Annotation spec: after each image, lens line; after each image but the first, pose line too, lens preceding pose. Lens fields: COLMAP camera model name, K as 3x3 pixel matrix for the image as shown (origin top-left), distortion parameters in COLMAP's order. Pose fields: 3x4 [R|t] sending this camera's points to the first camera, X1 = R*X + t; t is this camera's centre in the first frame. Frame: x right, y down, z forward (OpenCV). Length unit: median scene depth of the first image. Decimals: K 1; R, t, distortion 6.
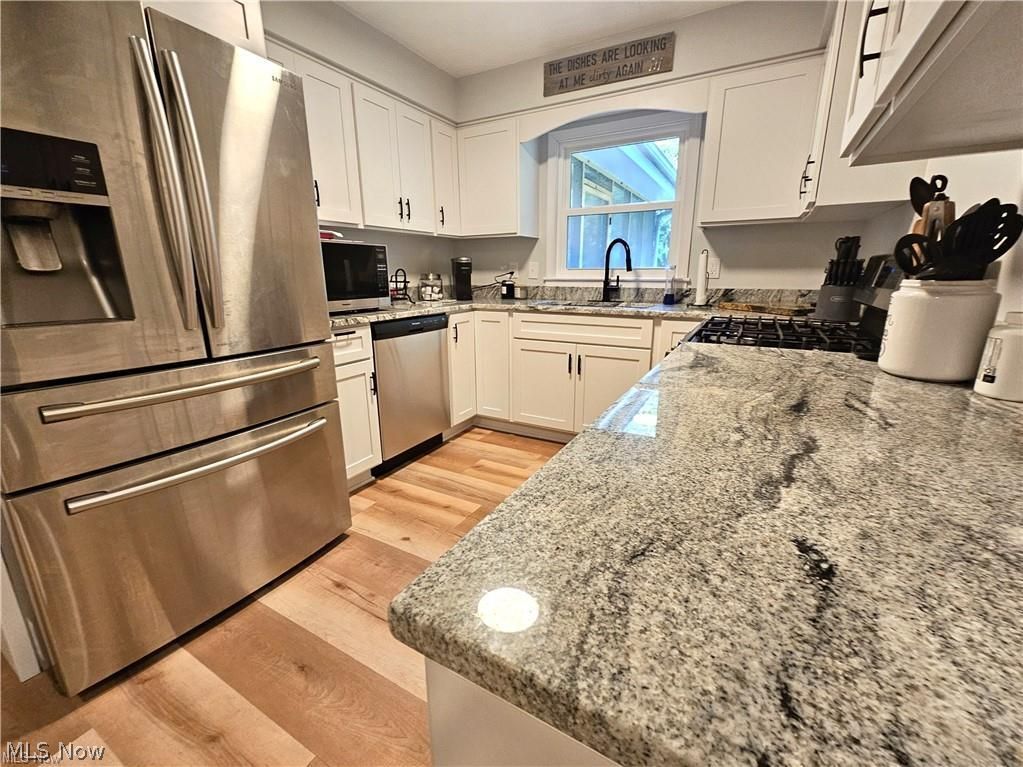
lens RADIAL K [[425.2, 0, 508.4], [0, 425.2, 379.5], [0, 0, 1]] dist [-0.000374, 0.000060]
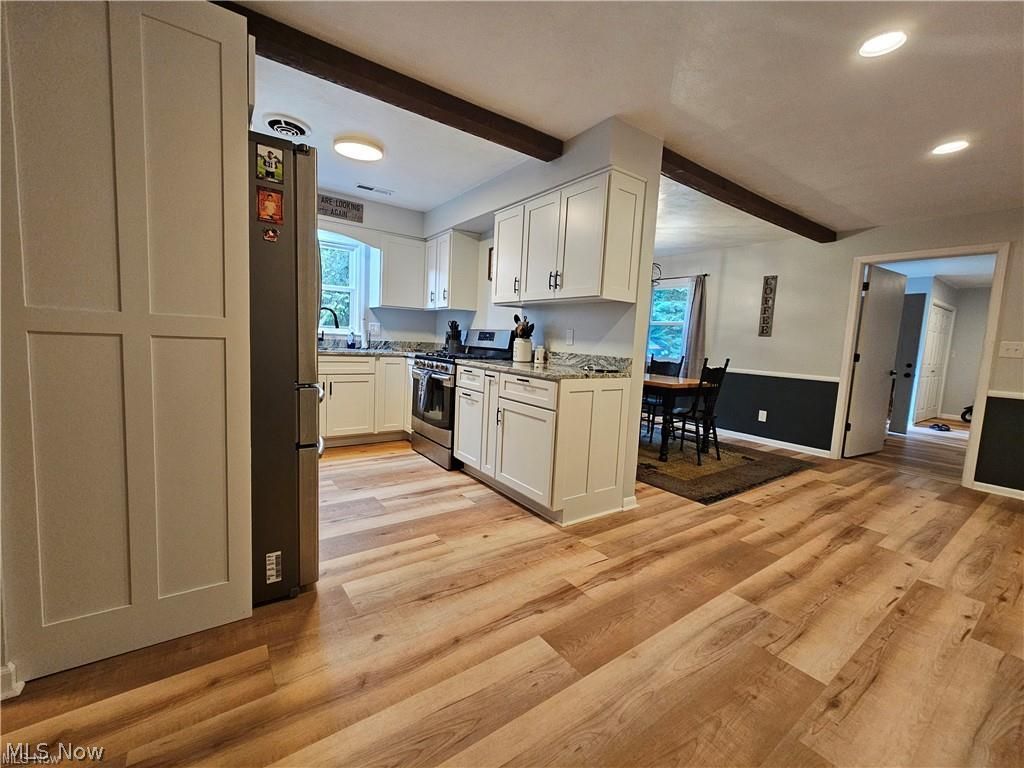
lens RADIAL K [[425.6, 0, 488.5], [0, 425.6, 379.3], [0, 0, 1]] dist [-0.000374, 0.000060]
pose [[0.441979, -0.055081, 0.895333, -0.882212], [0.171903, 0.984815, -0.024274, 0.062498], [-0.880400, 0.164639, 0.444736, -0.153577]]
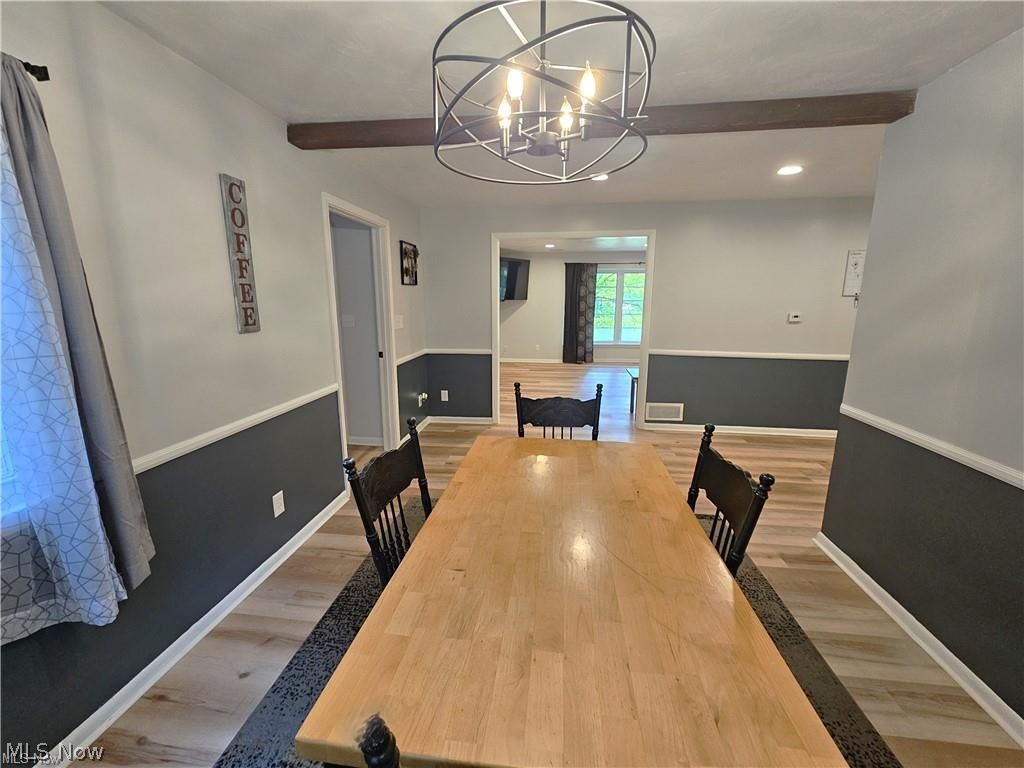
lens RADIAL K [[425.6, 0, 506.2], [0, 425.6, 383.0], [0, 0, 1]] dist [-0.000374, 0.000060]
pose [[-0.923029, 0.089631, -0.374144, 1.174124], [-0.084213, 0.901831, 0.423803, -0.238613], [0.375400, 0.422691, -0.824868, 0.420160]]
